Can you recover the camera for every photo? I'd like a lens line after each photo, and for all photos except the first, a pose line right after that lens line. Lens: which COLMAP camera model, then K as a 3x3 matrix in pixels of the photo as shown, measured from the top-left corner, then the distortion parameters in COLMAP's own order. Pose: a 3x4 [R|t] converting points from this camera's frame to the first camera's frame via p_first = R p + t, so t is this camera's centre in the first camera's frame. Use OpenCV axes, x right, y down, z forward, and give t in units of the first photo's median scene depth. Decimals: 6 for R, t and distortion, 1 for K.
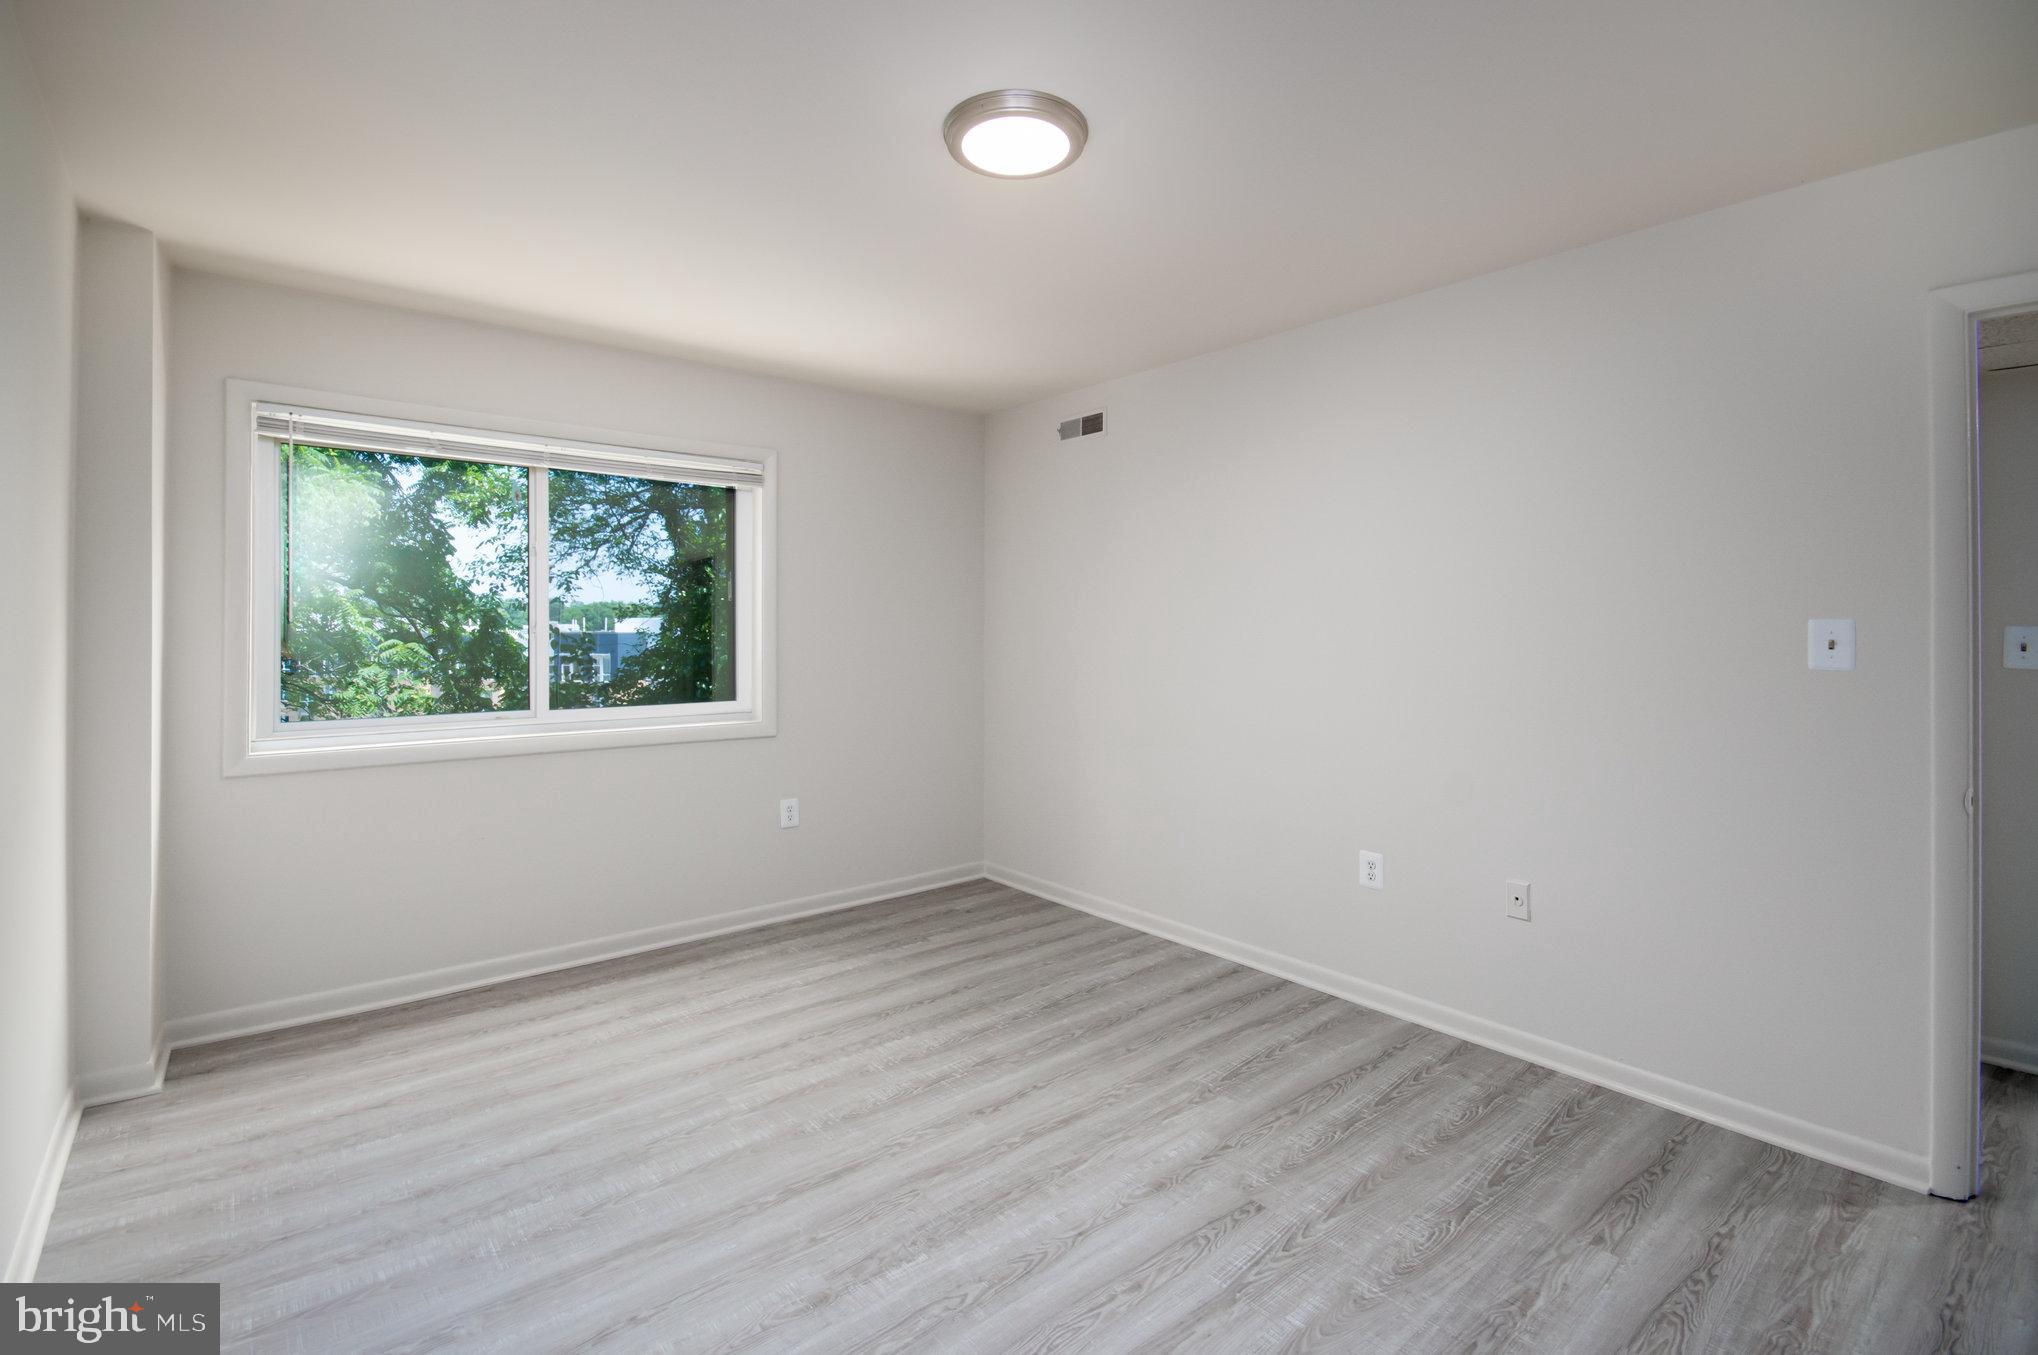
lens RADIAL K [[927.6, 0, 1017.2], [0, 927.6, 633.2], [0, 0, 1]] dist [0.001197, -0.000810]
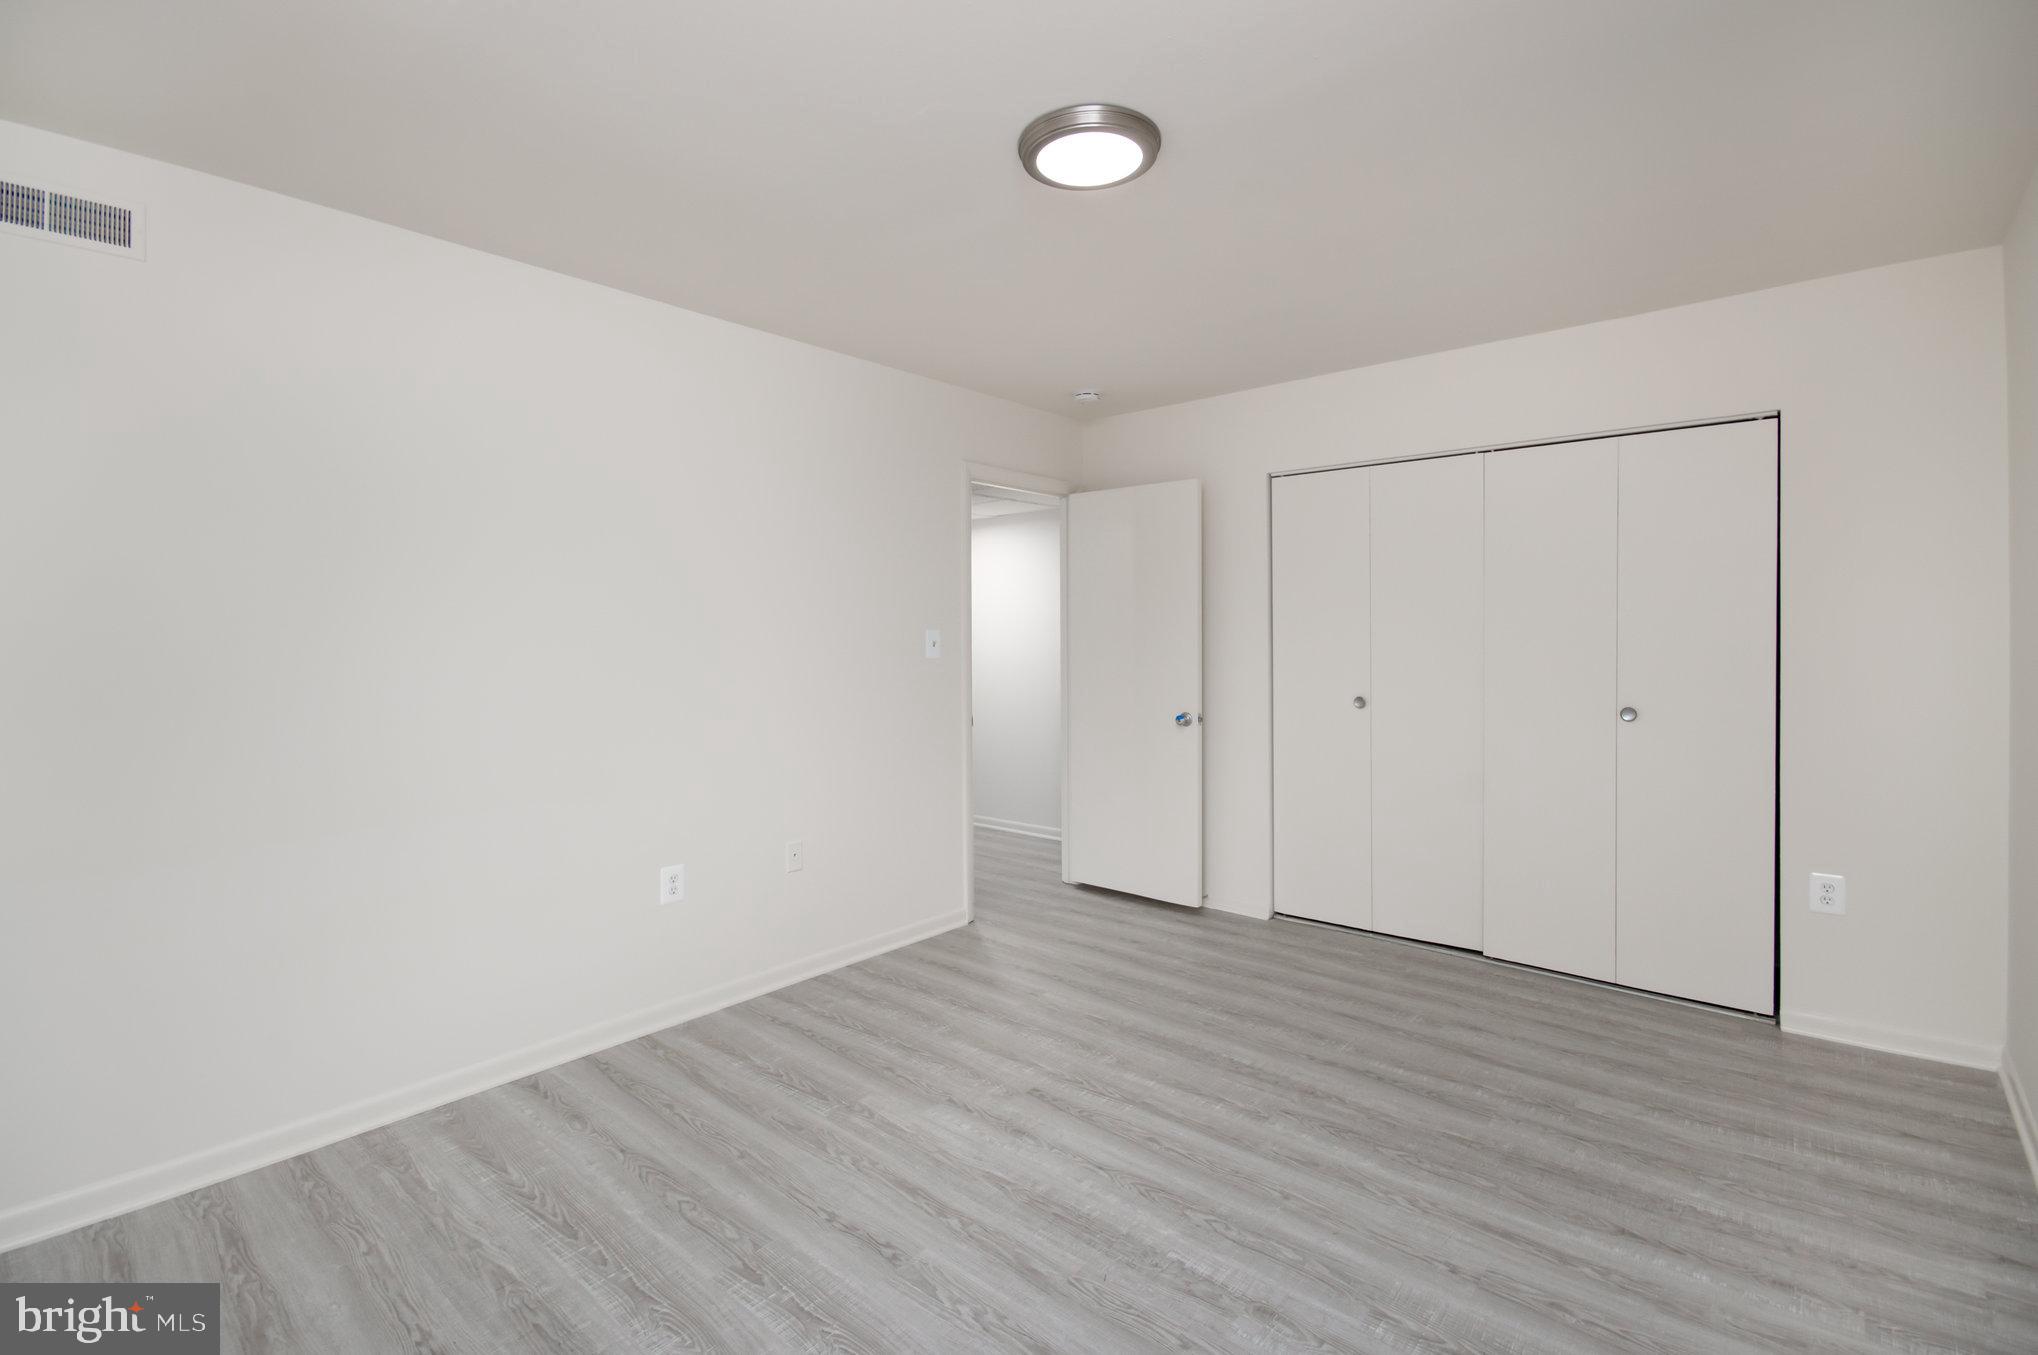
lens RADIAL K [[927.6, 0, 1017.2], [0, 927.6, 633.2], [0, 0, 1]] dist [0.001197, -0.000810]
pose [[-0.162663, 0.001140, 0.986681, -0.722932], [0.011889, 0.999929, 0.000804, -0.008561], [-0.986610, 0.011861, -0.162665, 0.887873]]
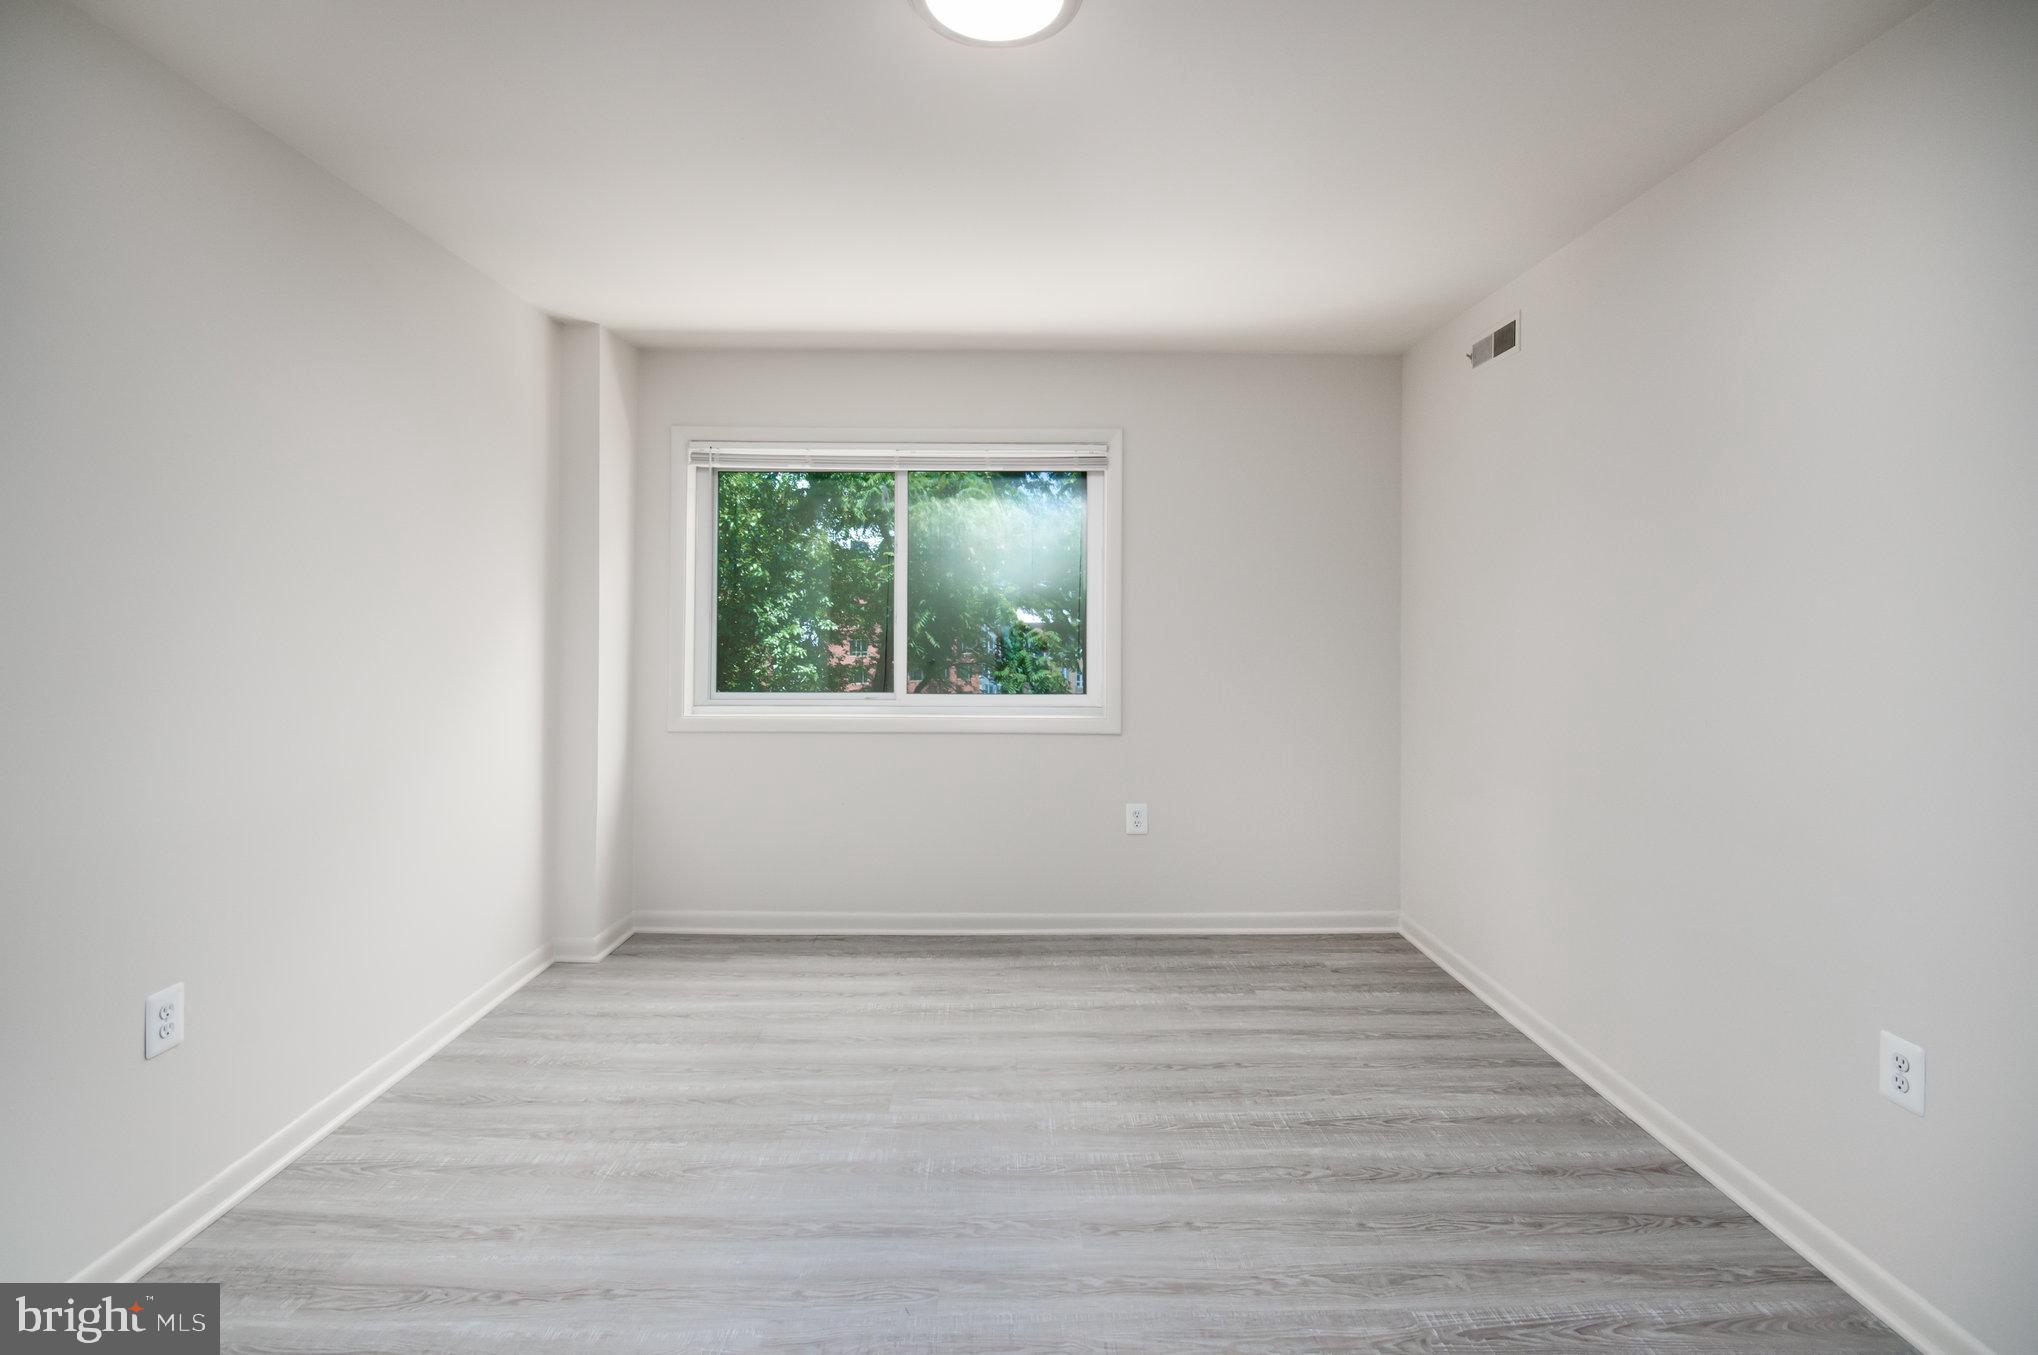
lens RADIAL K [[931.2, 0, 1015.6], [0, 931.2, 618.1], [0, 0, 1]] dist [0.000211, 0.000042]
pose [[0.780346, 0.001445, -0.625346, 0.352824], [-0.006366, 0.999964, -0.005633, 0.000025], [0.625315, 0.008376, 0.780328, 0.289684]]
